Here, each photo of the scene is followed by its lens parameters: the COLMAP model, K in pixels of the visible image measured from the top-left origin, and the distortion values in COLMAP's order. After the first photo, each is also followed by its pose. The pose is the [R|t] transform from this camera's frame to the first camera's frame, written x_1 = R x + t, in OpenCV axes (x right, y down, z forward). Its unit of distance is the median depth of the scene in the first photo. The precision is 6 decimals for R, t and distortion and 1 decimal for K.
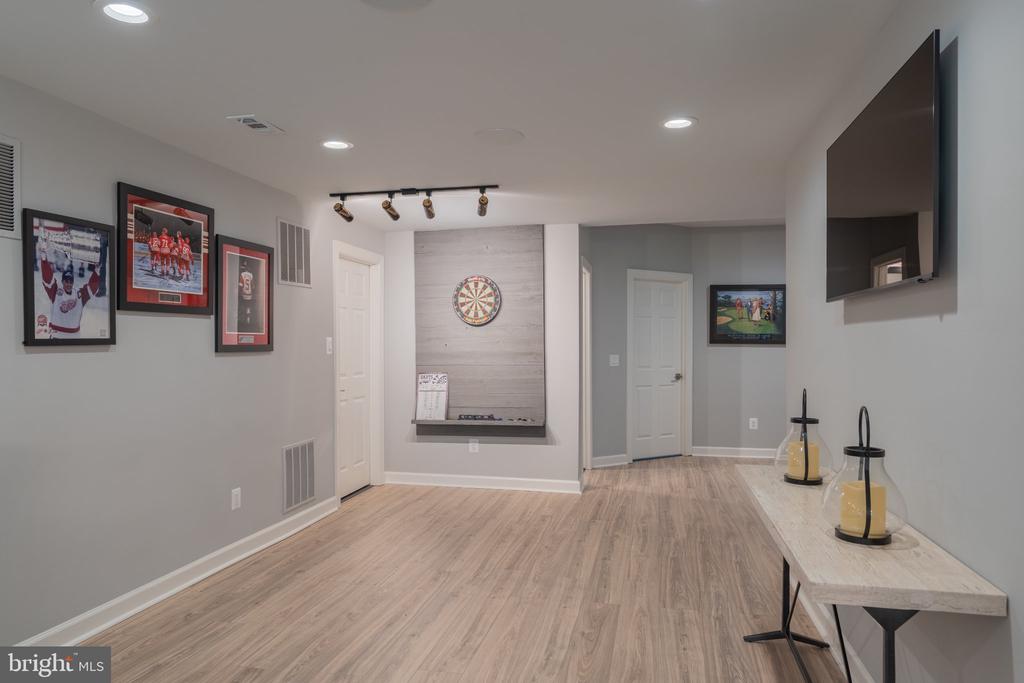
lens RADIAL K [[681.8, 0, 508.8], [0, 681.8, 350.4], [0, 0, 1]] dist [0.000882, -0.001039]
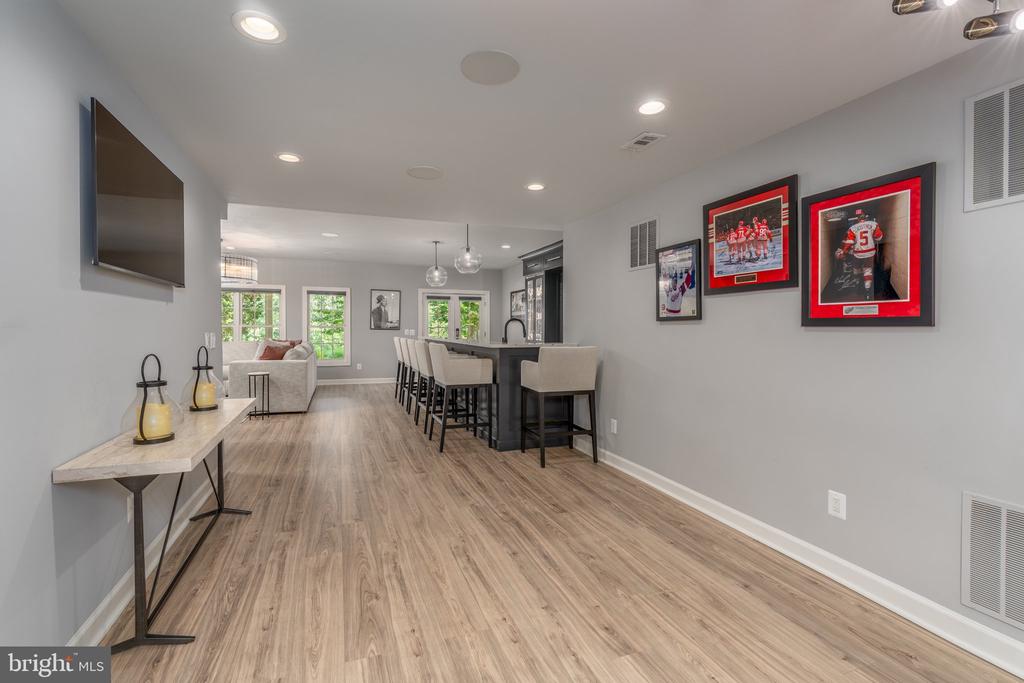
lens RADIAL K [[461.3, 0, 512.0], [0, 461.3, 337.8], [0, 0, 1]] dist [0.002470, -0.000024]
pose [[-0.835763, 0.011661, -0.548967, 0.314850], [-0.008049, 0.999407, 0.033482, 0.000730], [0.549032, 0.032402, -0.835173, 1.676493]]
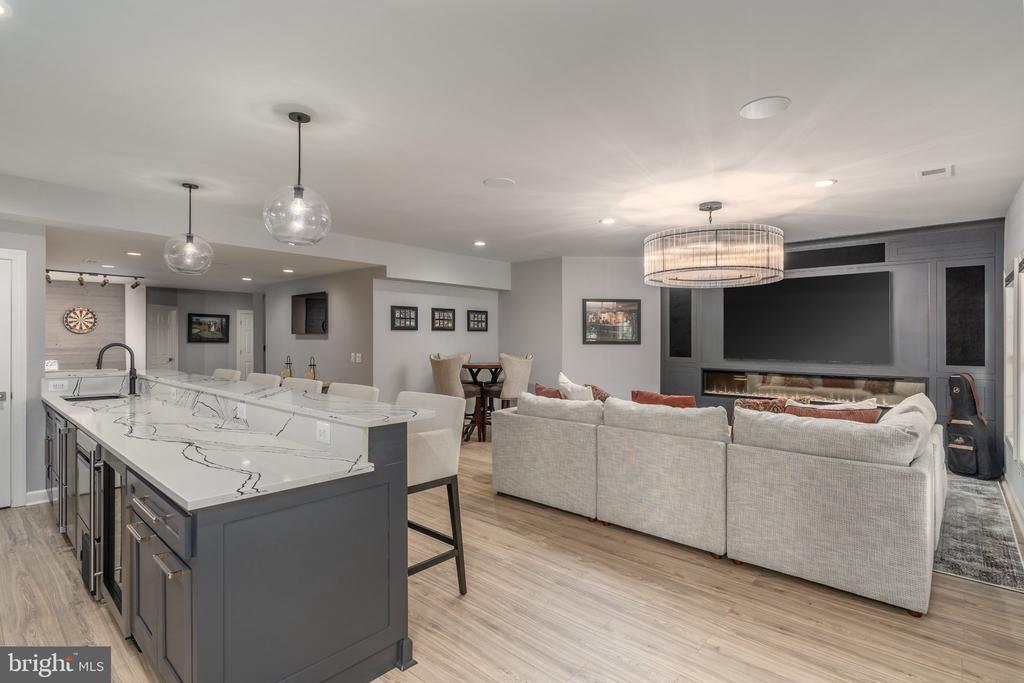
lens RADIAL K [[513.4, 0, 511.7], [0, 513.4, 337.9], [0, 0, 1]] dist [0.002912, 0.000442]
pose [[0.504777, 0.005667, 0.863231, -0.150801], [0.004839, 0.999944, -0.009394, -0.001347], [-0.863236, 0.008920, 0.504721, -0.165970]]
